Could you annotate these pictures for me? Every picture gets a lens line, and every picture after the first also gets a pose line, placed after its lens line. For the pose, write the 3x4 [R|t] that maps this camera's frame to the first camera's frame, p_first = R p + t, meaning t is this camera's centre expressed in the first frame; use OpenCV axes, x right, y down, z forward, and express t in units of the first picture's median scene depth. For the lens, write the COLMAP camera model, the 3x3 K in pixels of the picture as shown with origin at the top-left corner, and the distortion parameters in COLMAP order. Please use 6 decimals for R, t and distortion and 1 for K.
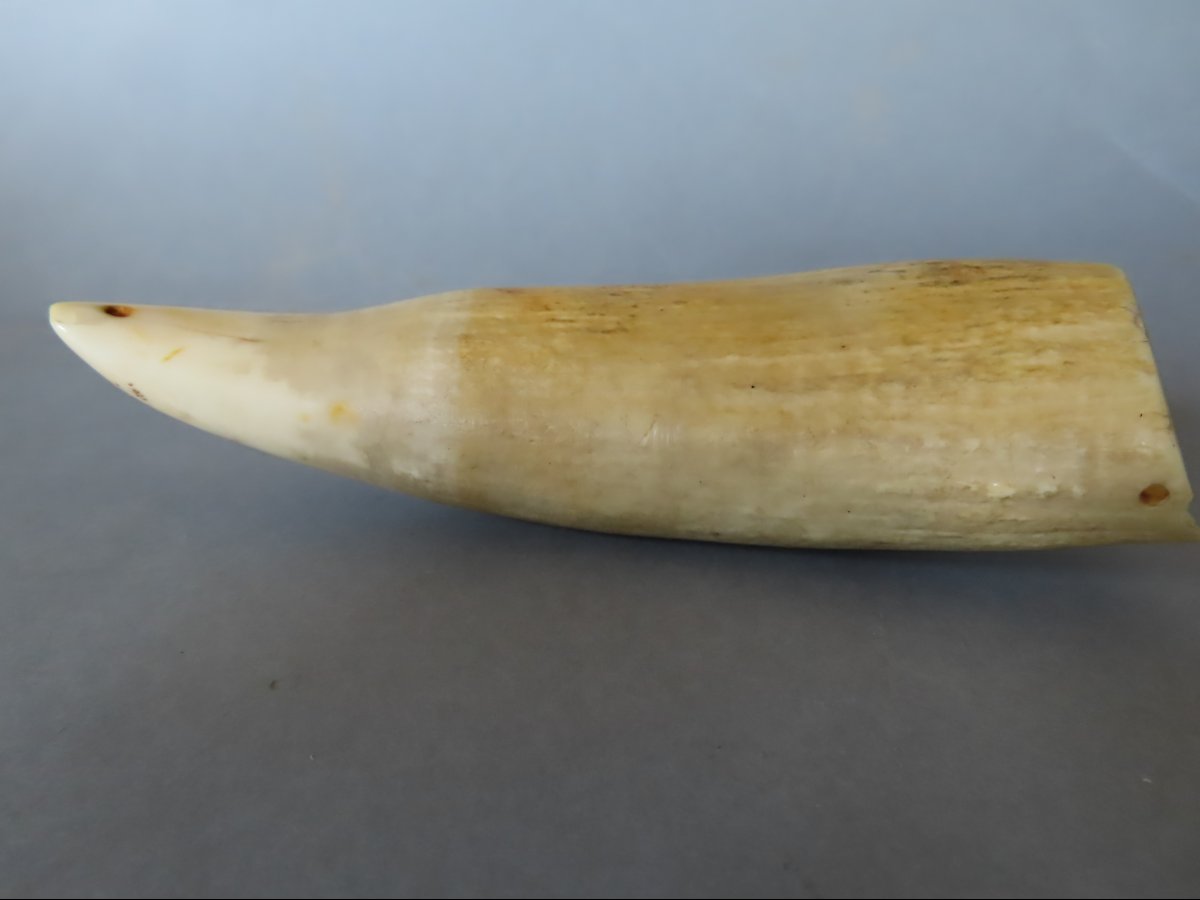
lens RADIAL K [[848.8, 0, 600.0], [0, 848.8, 450.0], [0, 0, 1]] dist [0.000868, 0.000264]
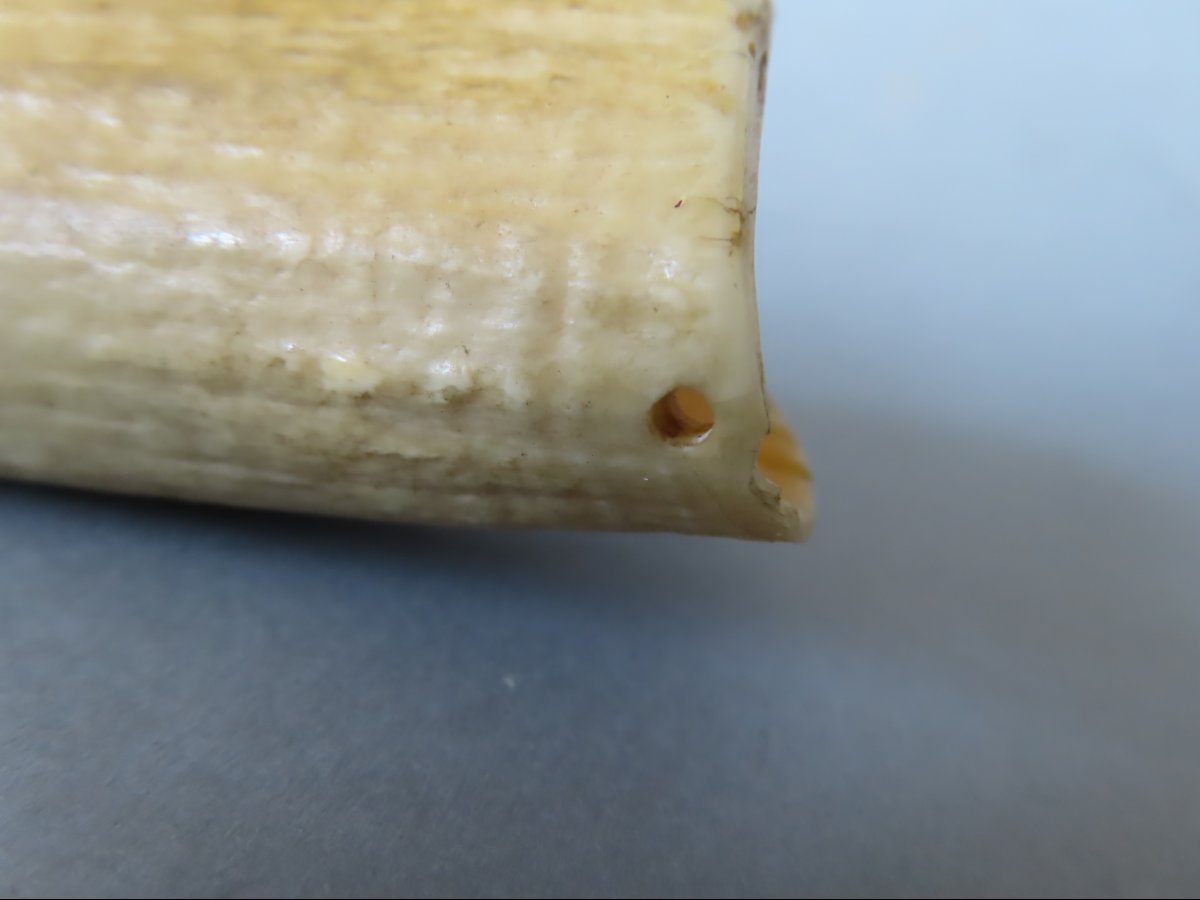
lens RADIAL K [[848.8, 0, 600.0], [0, 848.8, 450.0], [0, 0, 1]] dist [0.000868, 0.000264]
pose [[0.965648, 0.088430, 0.244343, 0.477711], [-0.106357, 0.992446, 0.061150, 0.044346], [-0.237090, -0.085037, 0.967759, 0.580467]]
